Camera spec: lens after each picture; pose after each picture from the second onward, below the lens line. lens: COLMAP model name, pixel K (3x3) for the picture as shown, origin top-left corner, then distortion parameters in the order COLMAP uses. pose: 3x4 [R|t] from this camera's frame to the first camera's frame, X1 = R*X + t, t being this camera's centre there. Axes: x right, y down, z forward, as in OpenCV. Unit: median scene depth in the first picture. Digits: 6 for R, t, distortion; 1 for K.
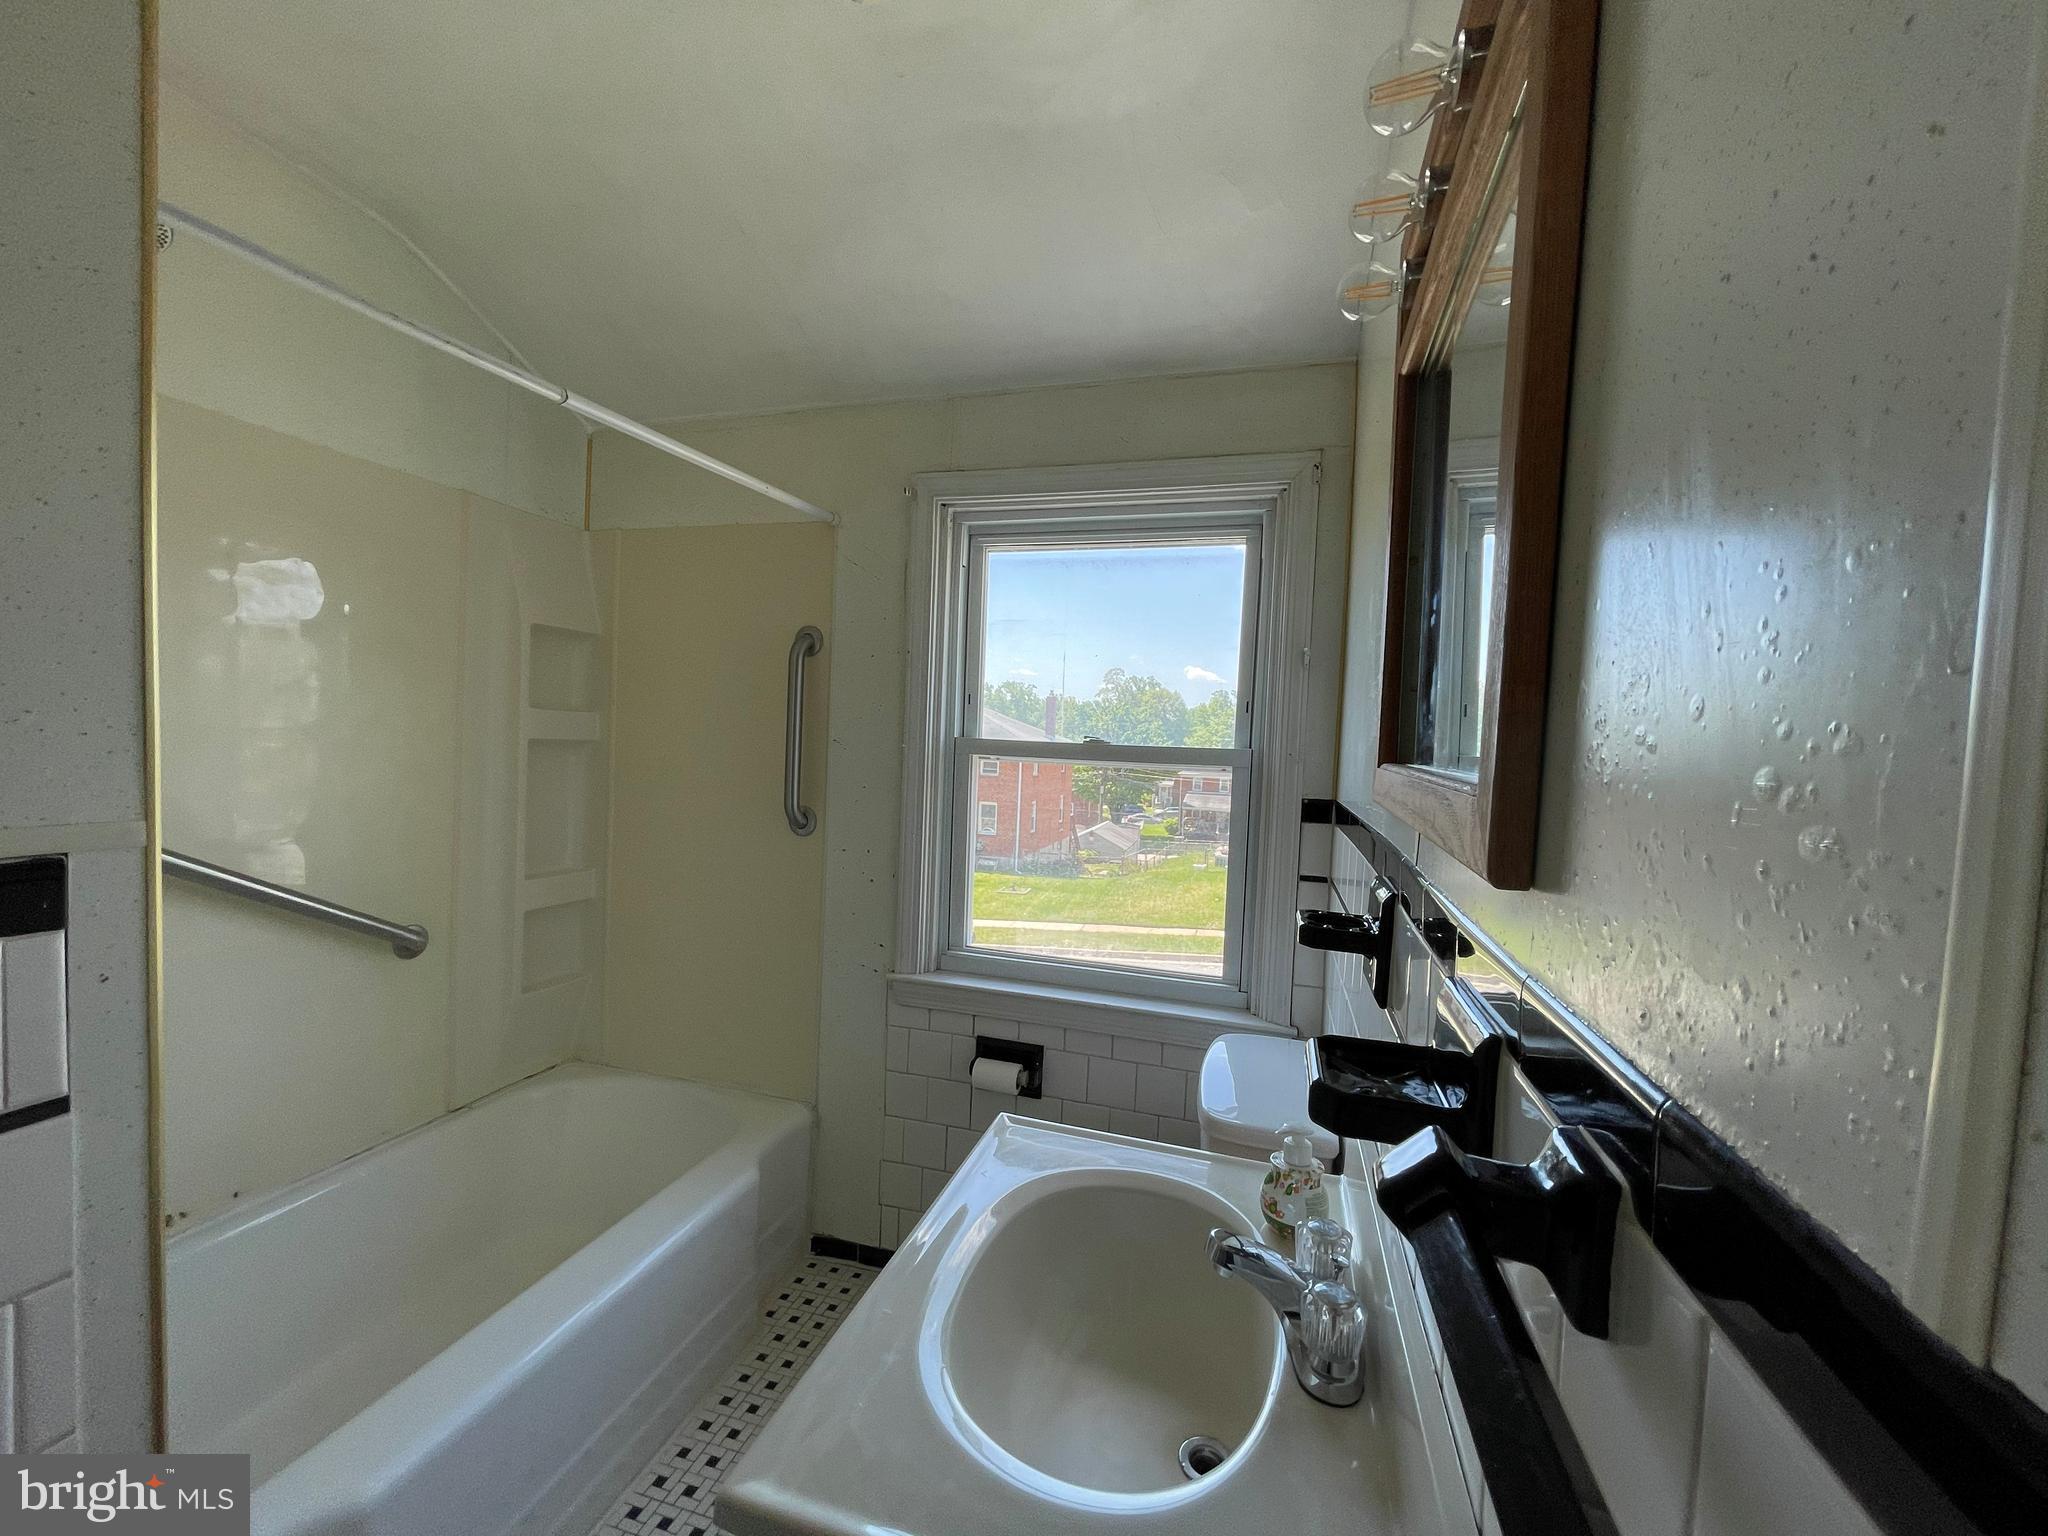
lens RADIAL K [[823.7, 0, 1029.8], [0, 823.7, 768.2], [0, 0, 1]] dist [-0.001628, -0.000468]
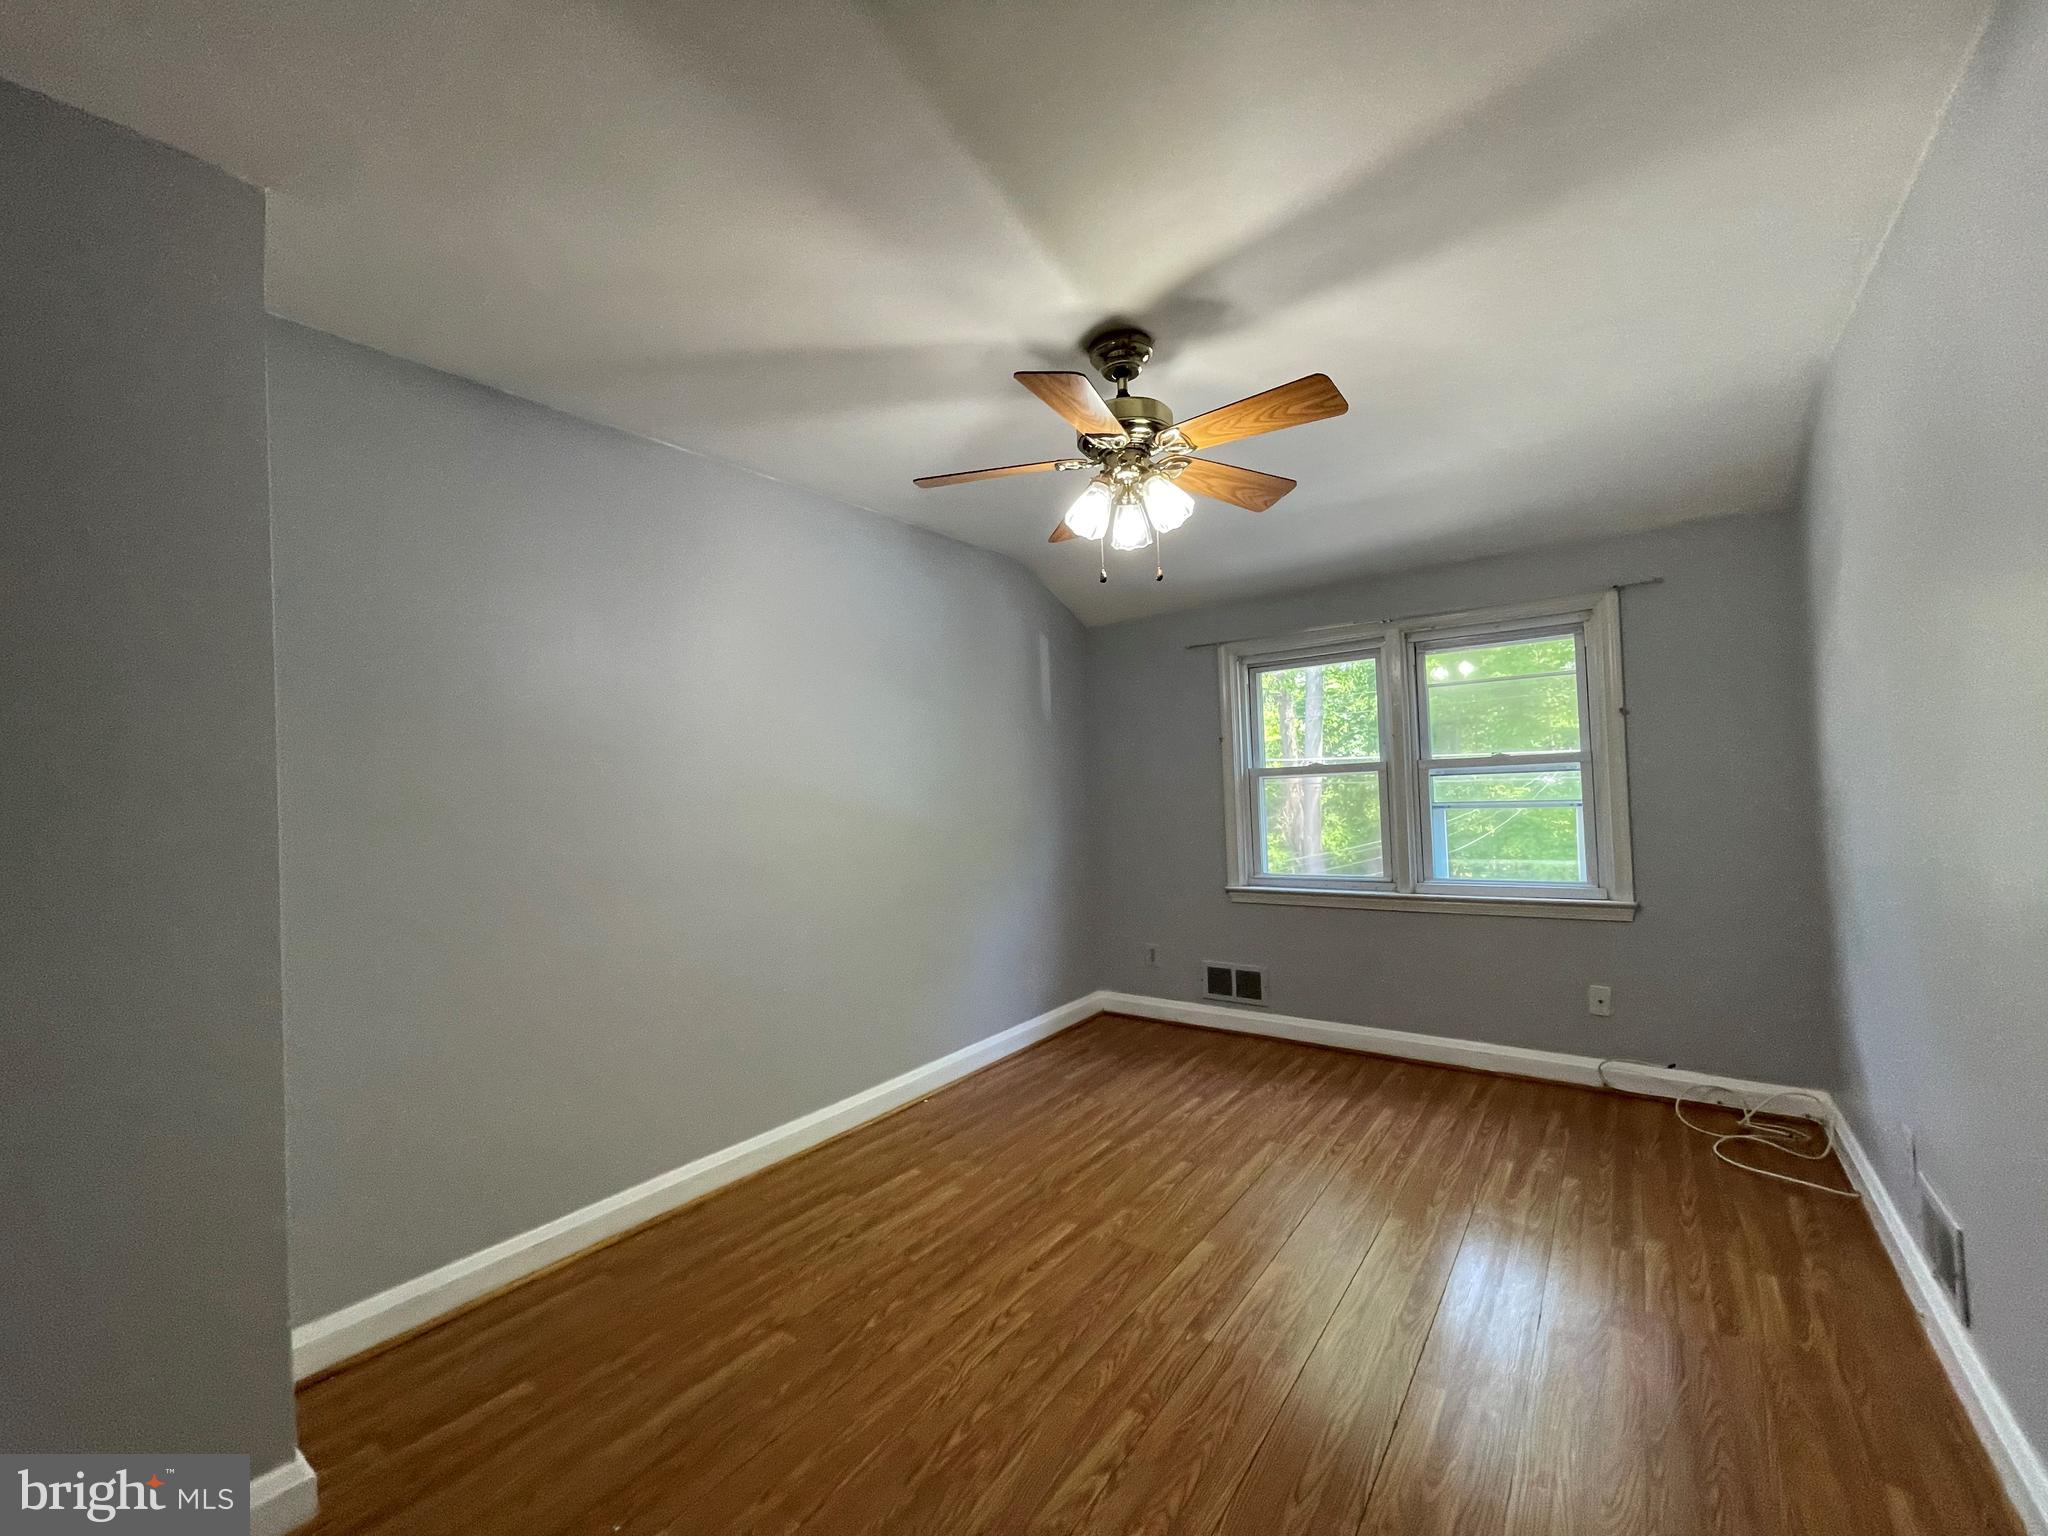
lens RADIAL K [[823.7, 0, 1029.8], [0, 823.7, 768.2], [0, 0, 1]] dist [-0.001628, -0.000468]
pose [[0.934232, -0.080379, -0.347490, 0.111633], [0.056627, 0.995344, -0.077993, 0.087249], [0.352141, 0.053186, 0.934434, -1.103932]]
